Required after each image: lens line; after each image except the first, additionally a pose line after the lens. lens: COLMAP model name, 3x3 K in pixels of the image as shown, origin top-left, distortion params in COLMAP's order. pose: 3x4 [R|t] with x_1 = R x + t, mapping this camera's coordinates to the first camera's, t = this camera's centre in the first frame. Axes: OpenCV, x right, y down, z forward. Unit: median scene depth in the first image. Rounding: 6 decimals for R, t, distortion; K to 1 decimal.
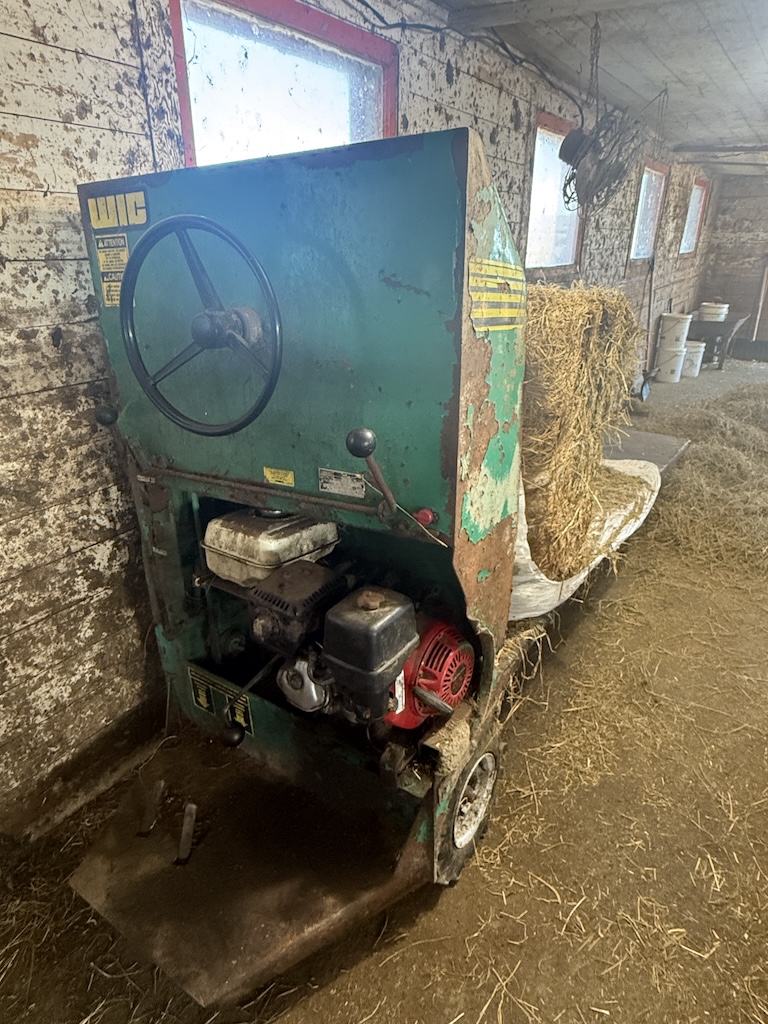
lens RADIAL K [[591.7, 0, 383.5], [0, 591.7, 511.4], [0, 0, 1]] dist [0.002394, 0.001121]
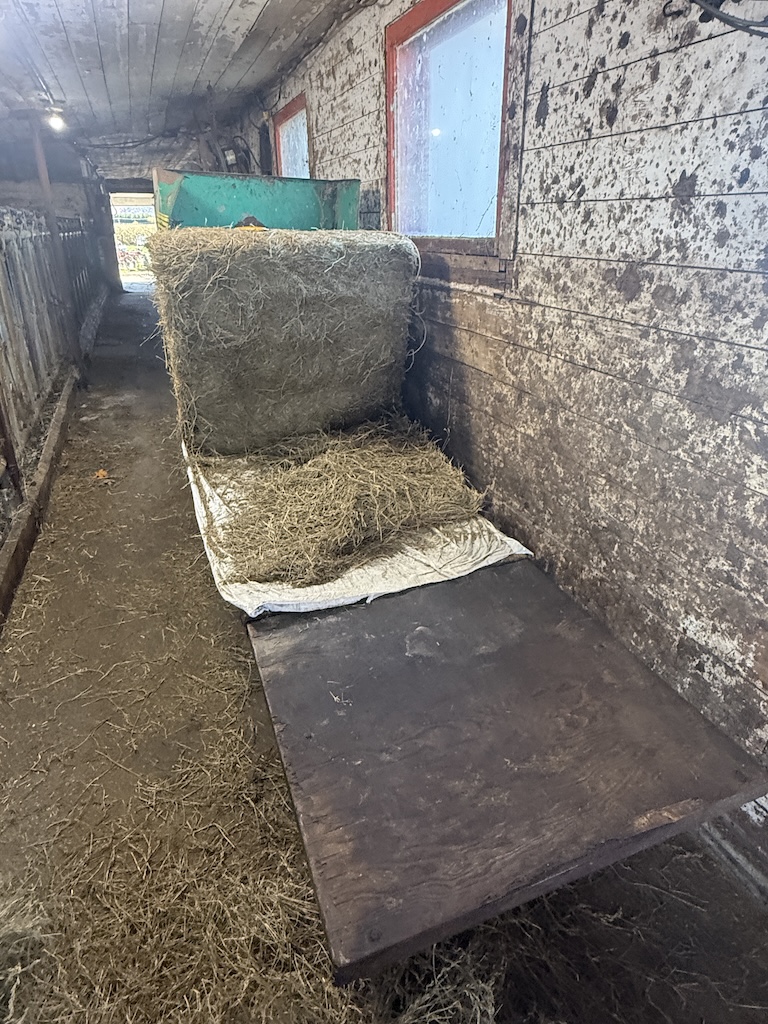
lens RADIAL K [[591.7, 0, 384.6], [0, 591.7, 511.0], [0, 0, 1]] dist [0.002394, 0.001121]
pose [[-0.555364, 0.360155, -0.749573, 0.949121], [-0.340351, 0.723971, 0.600022, -0.634709], [0.758770, 0.588349, -0.279489, 1.469093]]
